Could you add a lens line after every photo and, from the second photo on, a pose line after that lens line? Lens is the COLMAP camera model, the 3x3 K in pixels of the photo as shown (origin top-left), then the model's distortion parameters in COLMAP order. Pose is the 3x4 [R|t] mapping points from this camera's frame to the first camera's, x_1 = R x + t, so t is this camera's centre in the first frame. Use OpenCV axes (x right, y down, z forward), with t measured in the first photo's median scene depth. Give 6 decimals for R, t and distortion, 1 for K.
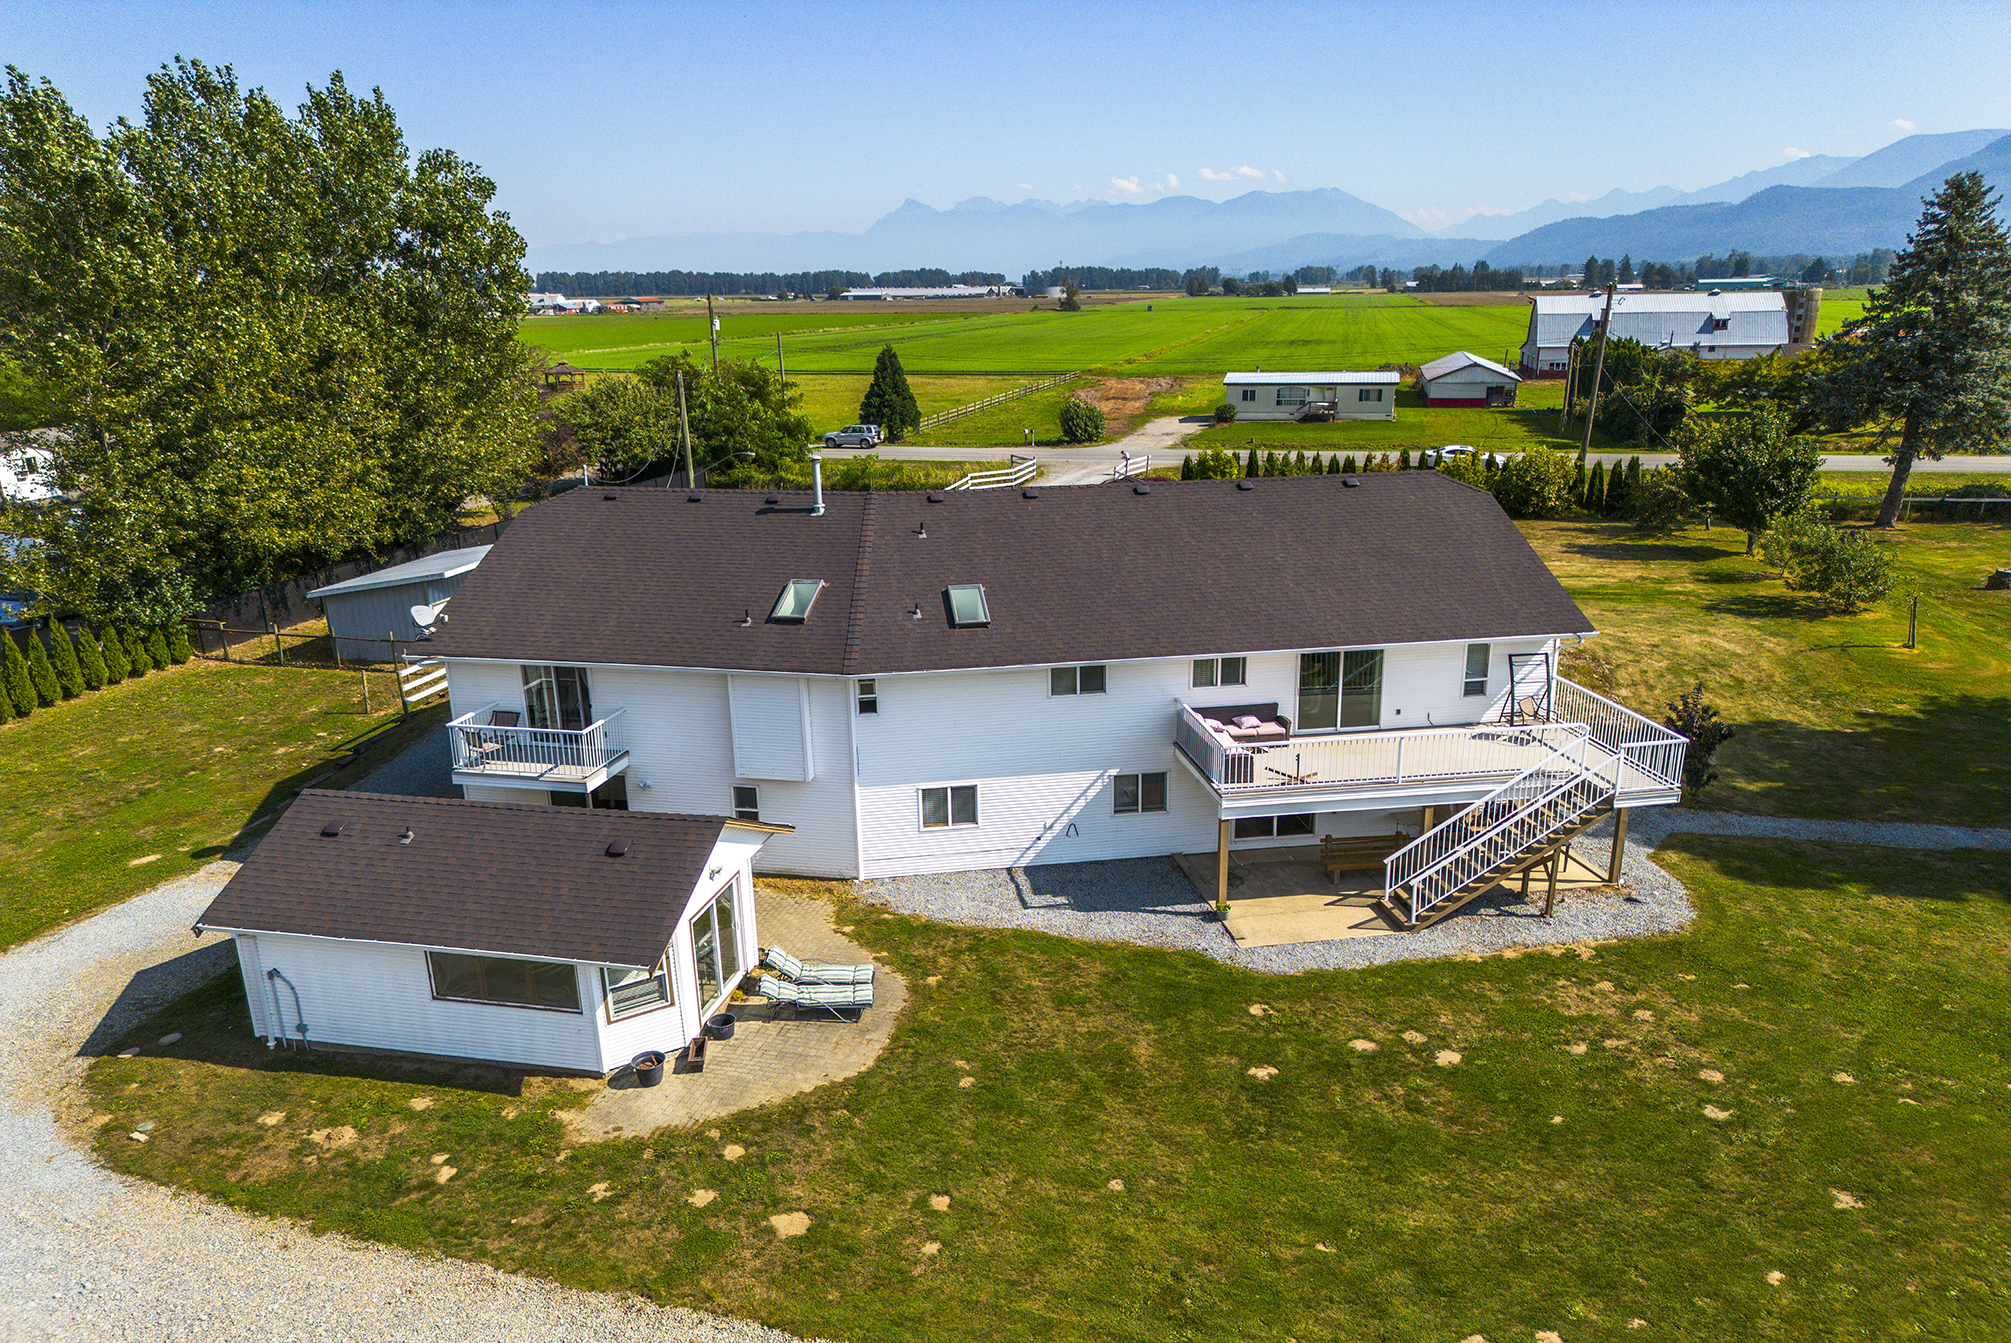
lens RADIAL K [[1404.2, 0, 1010.0], [0, 1404.2, 749.0], [0, 0, 1]] dist [0.058147, -0.054214]
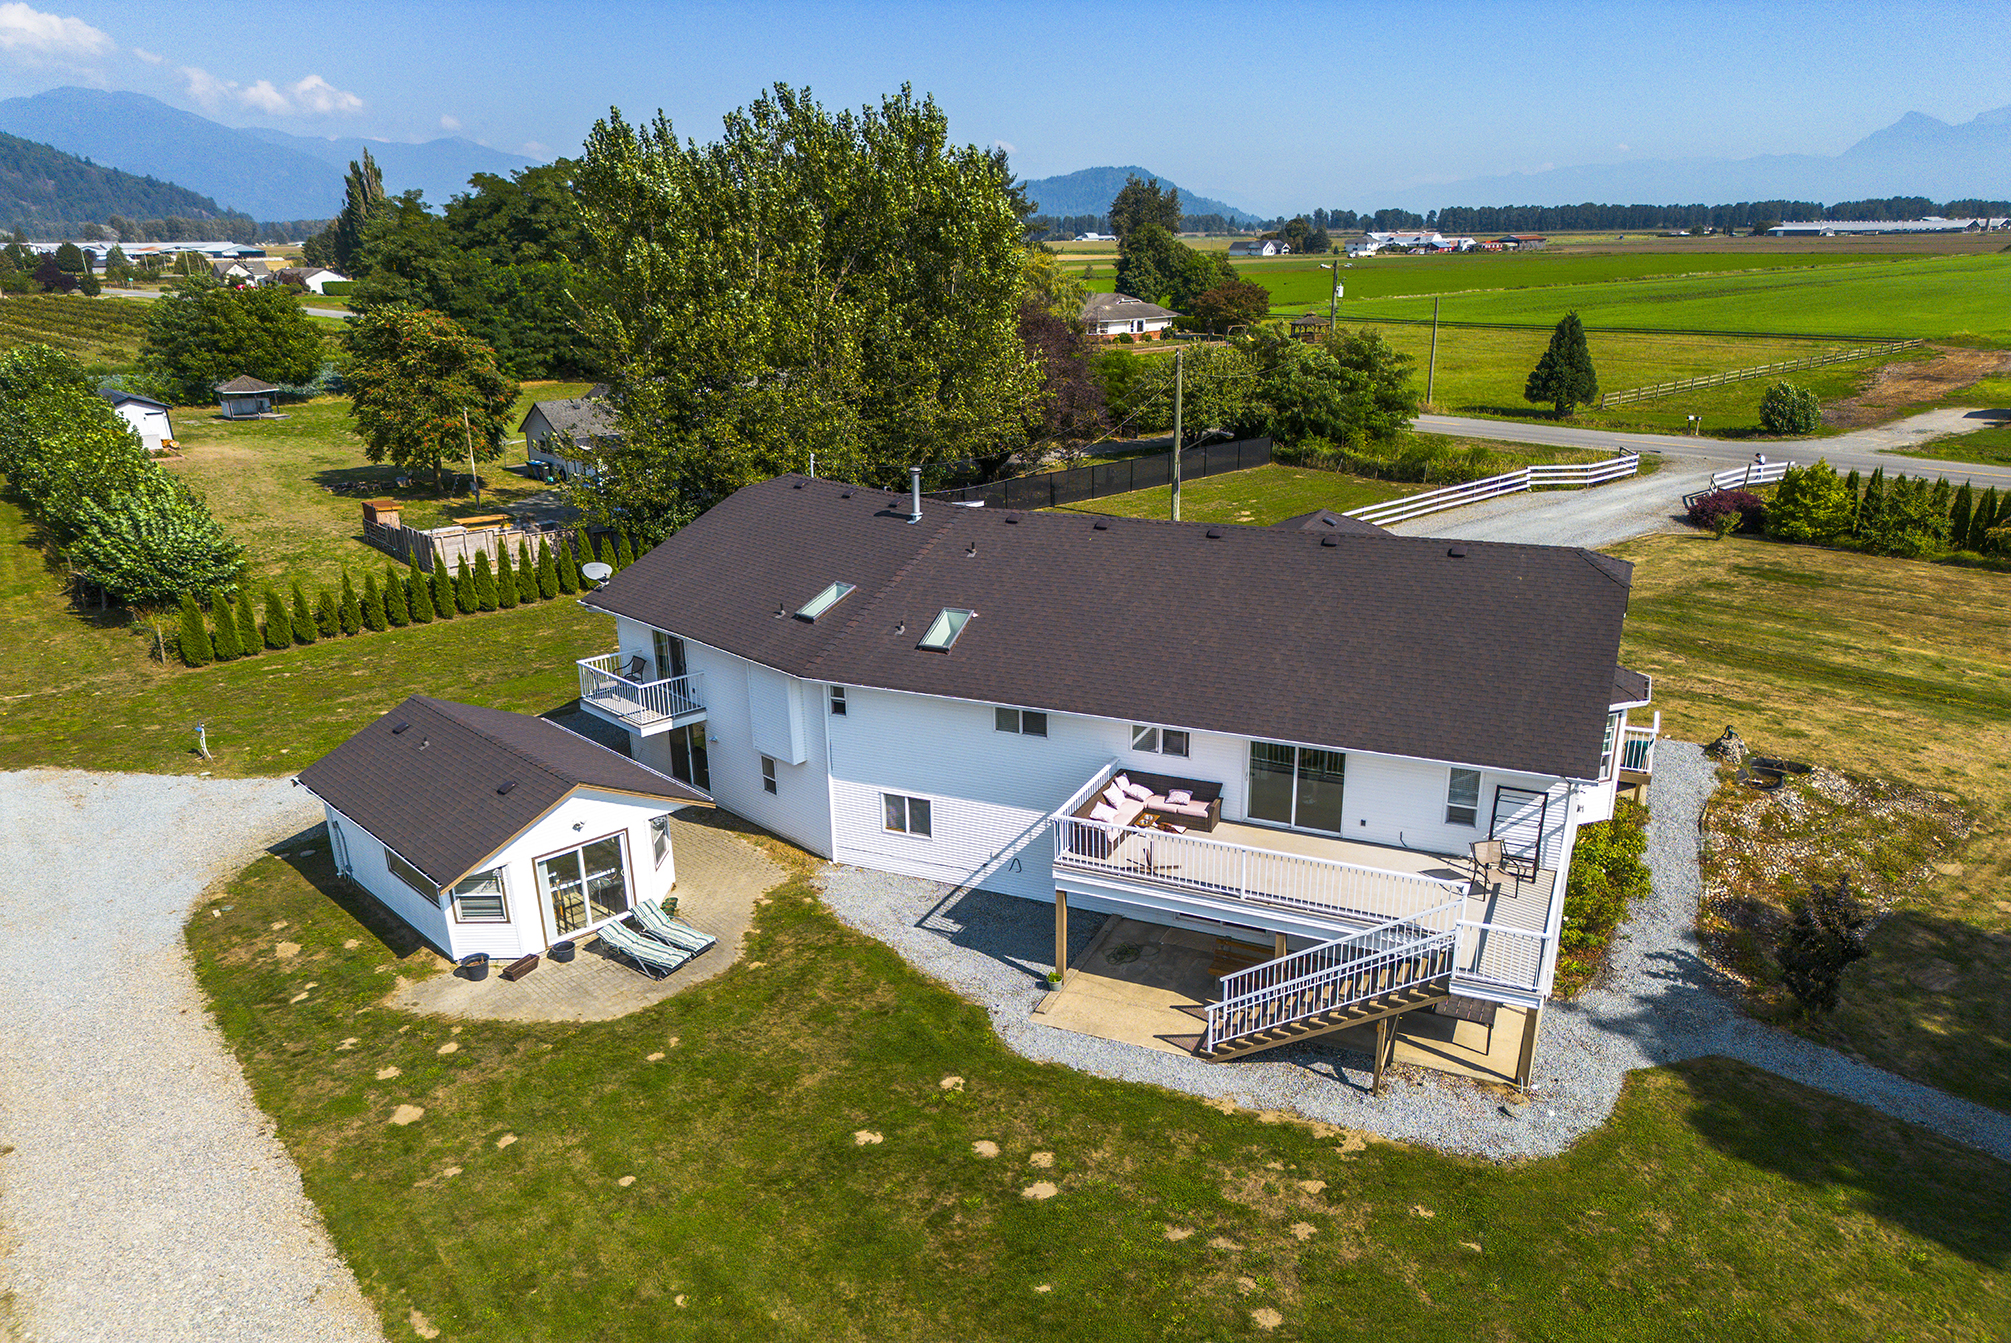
lens RADIAL K [[1416.2, 0, 1012.6], [0, 1416.2, 701.4], [0, 0, 1]] dist [0.053470, -0.047795]
pose [[0.832280, 0.179258, -0.524574, 0.564662], [-0.174526, 0.982885, 0.058973, -0.118970], [0.526167, 0.042470, 0.849320, 0.131651]]
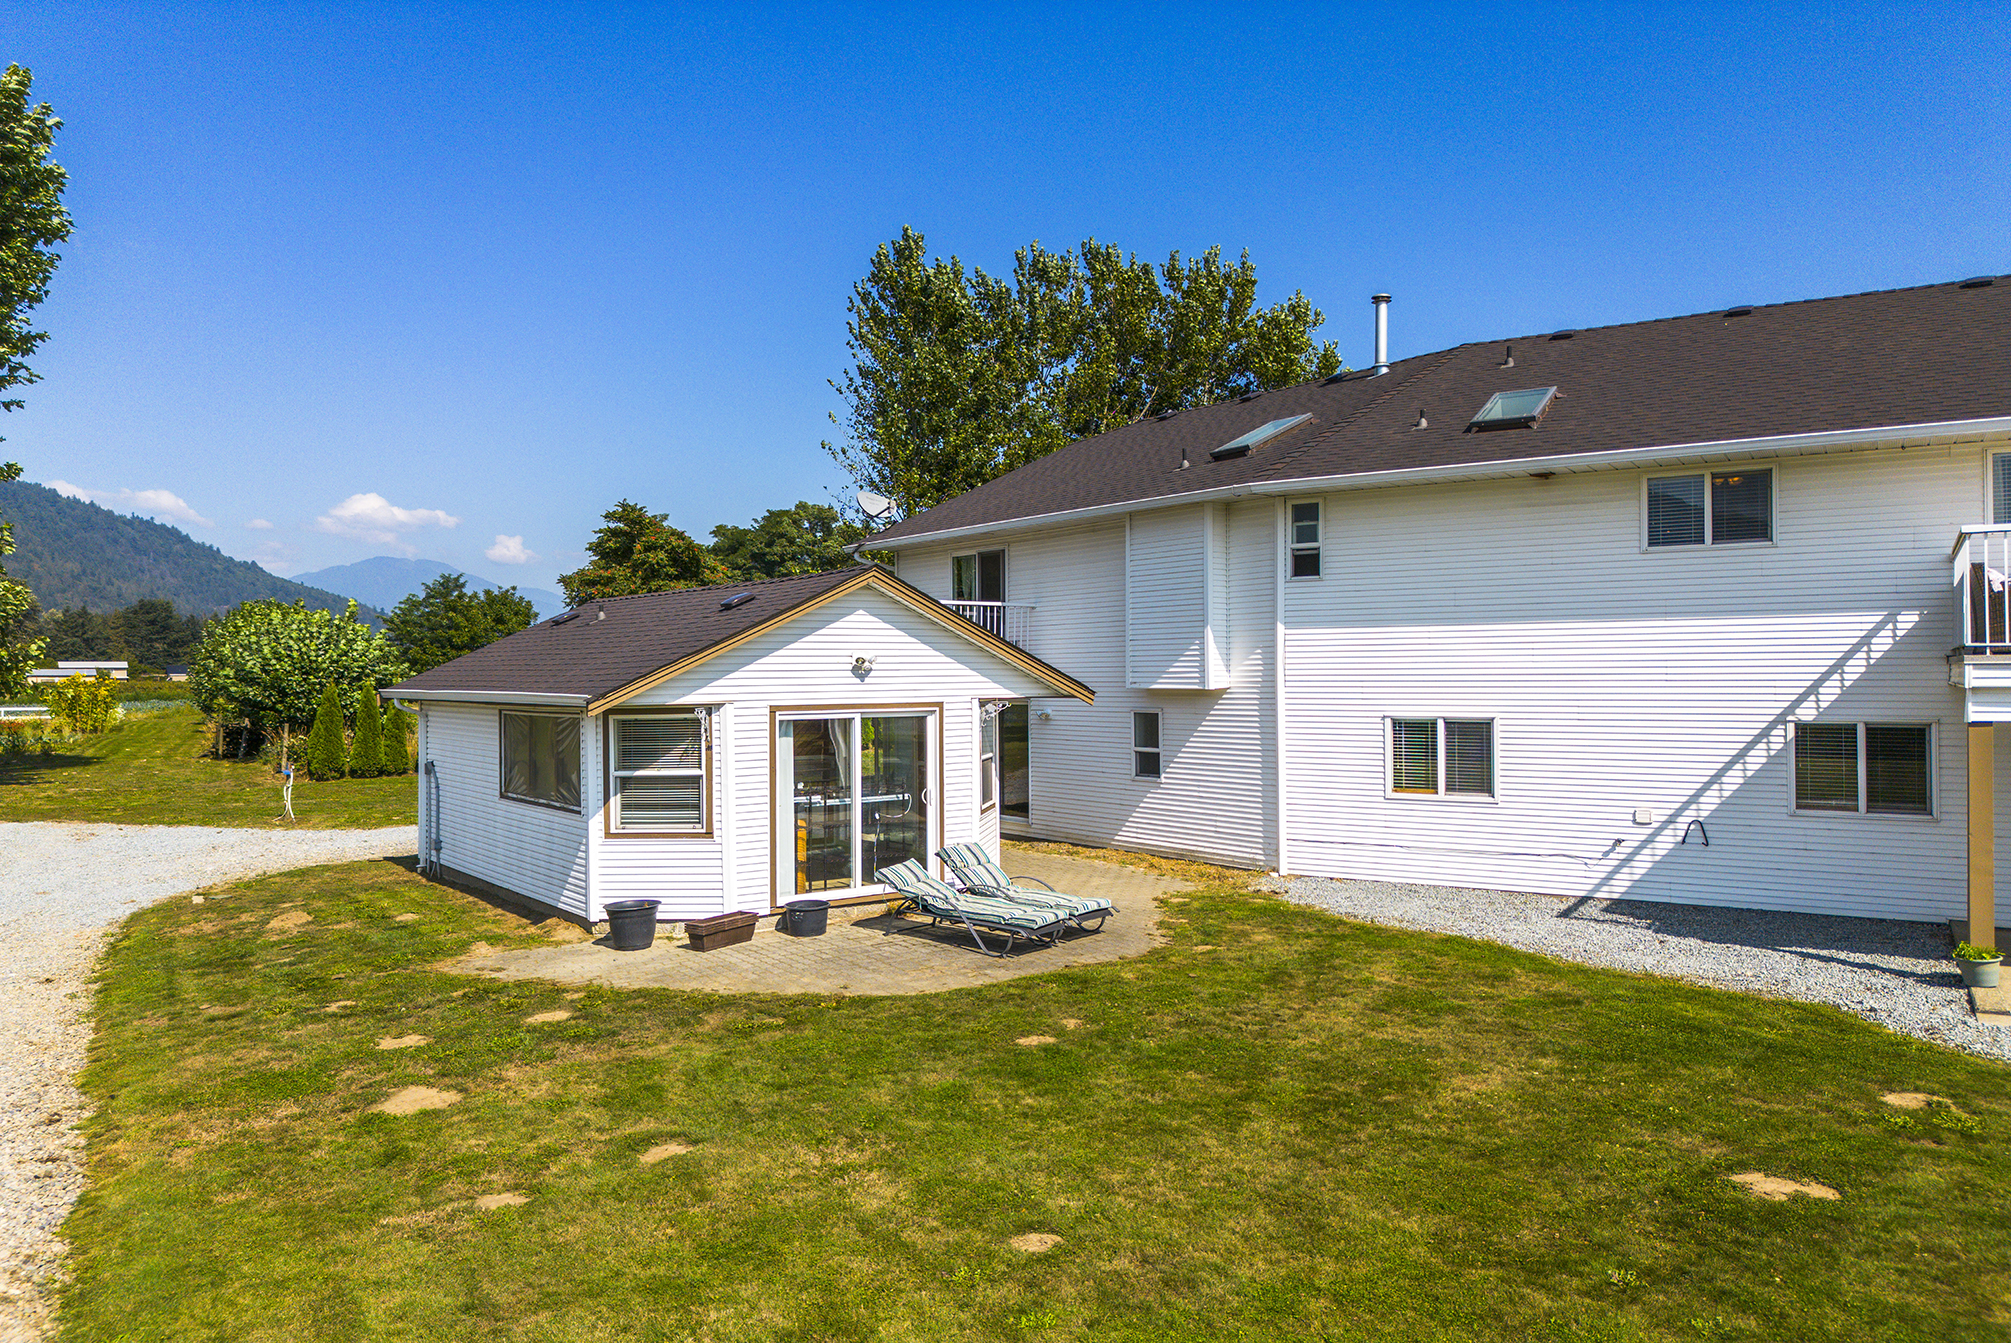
lens RADIAL K [[1412.1, 0, 1007.1], [0, 1412.1, 617.9], [0, 0, 1]] dist [0.085800, -0.101515]
pose [[0.753319, -0.019345, -0.657370, 0.197158], [-0.207909, 0.941297, -0.265956, 0.175094], [0.623926, 0.337023, 0.705076, 0.474844]]
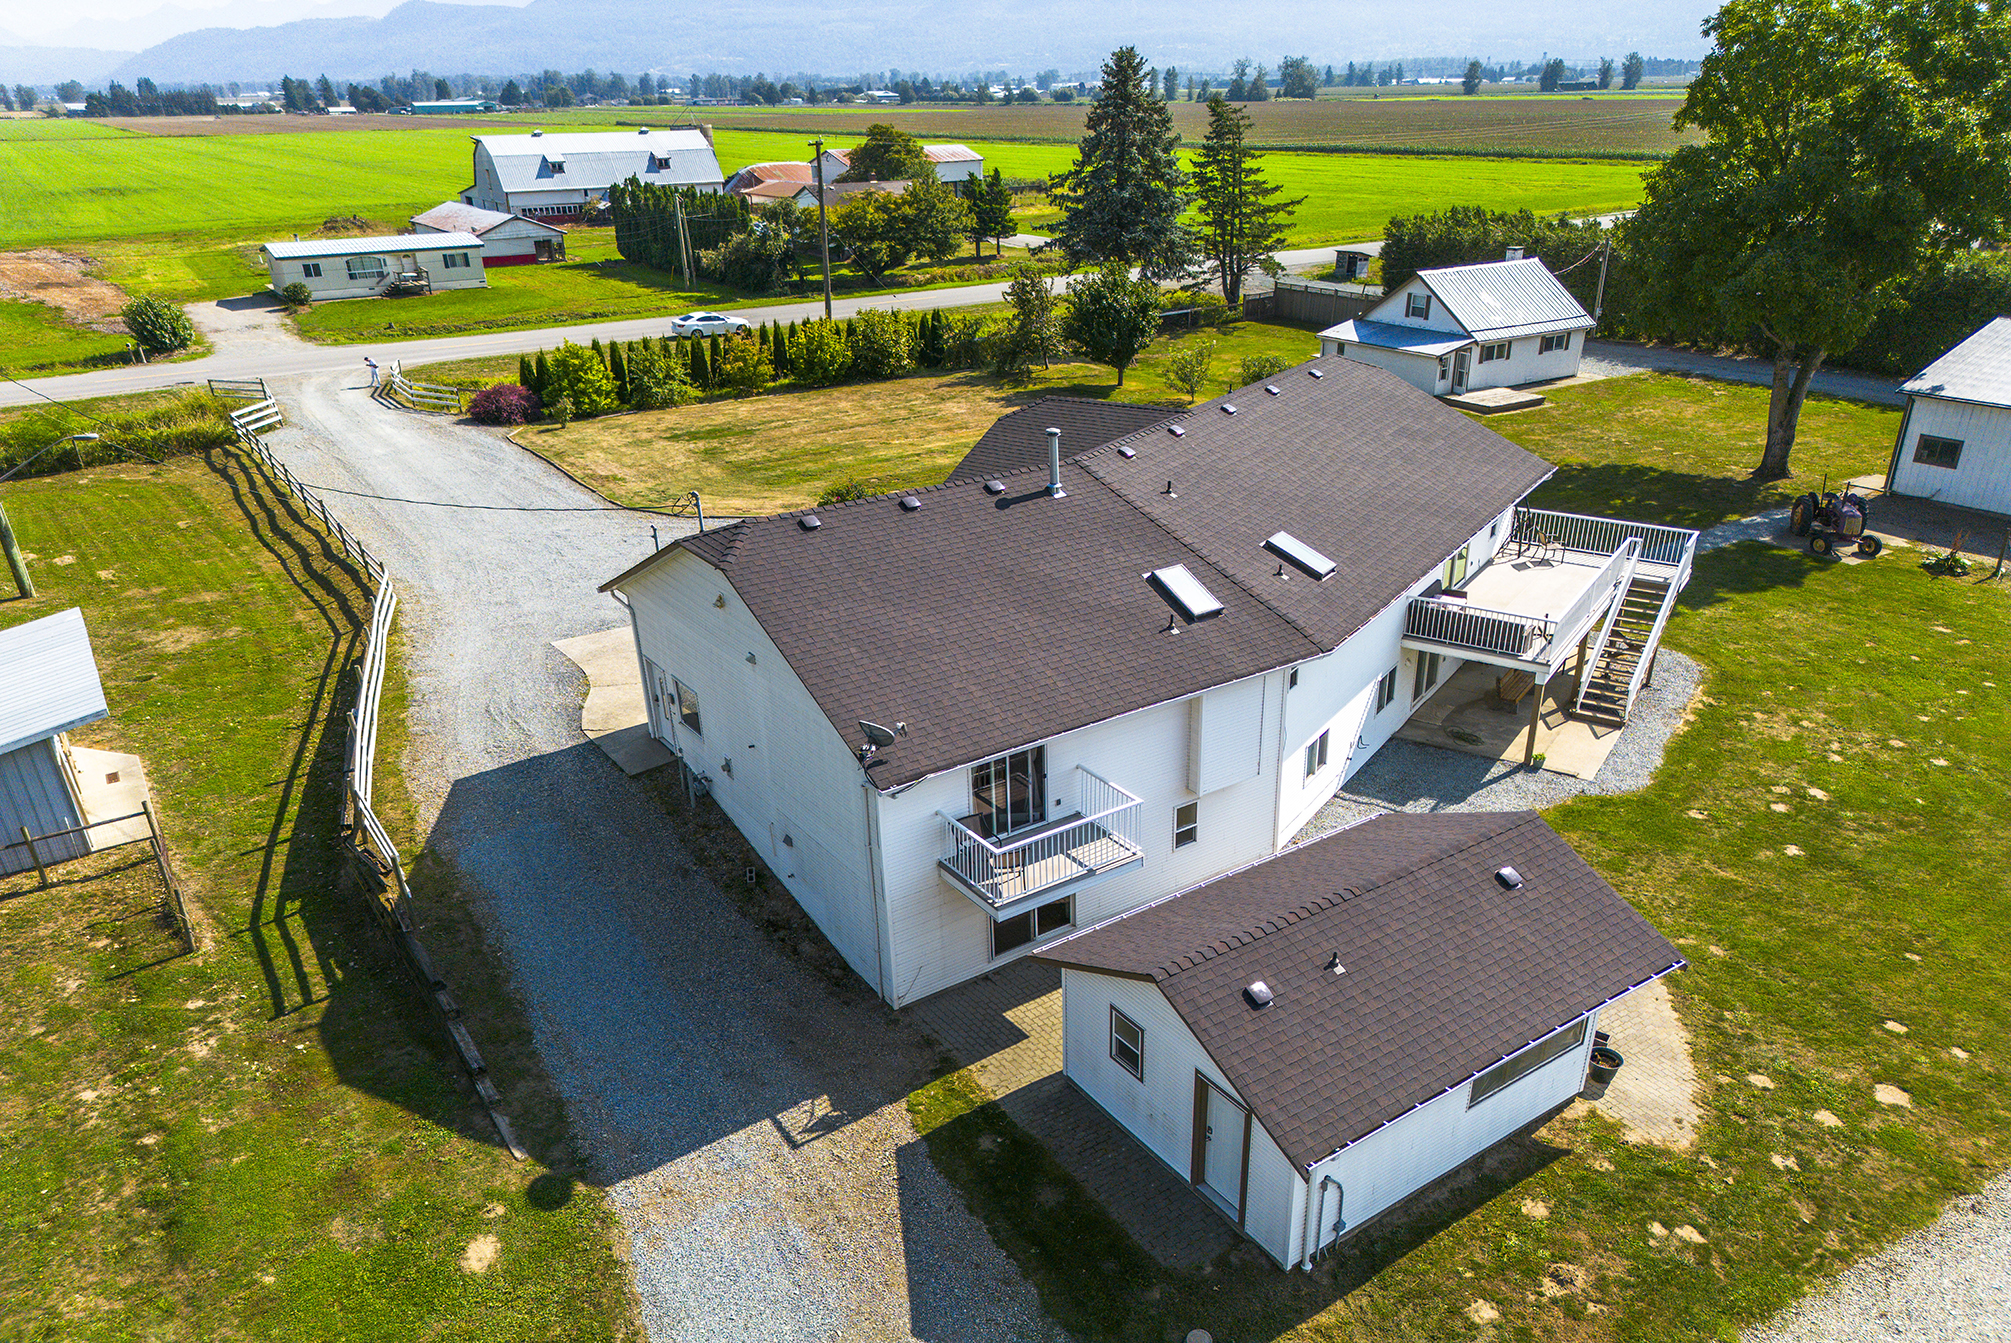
lens RADIAL K [[1404.2, 0, 1010.0], [0, 1404.2, 749.0], [0, 0, 1]] dist [0.058147, -0.054214]
pose [[0.683738, -0.311643, 0.659834, -0.855334], [0.237863, 0.950016, 0.202217, -0.218366], [-0.689872, 0.018687, 0.723690, 0.420169]]
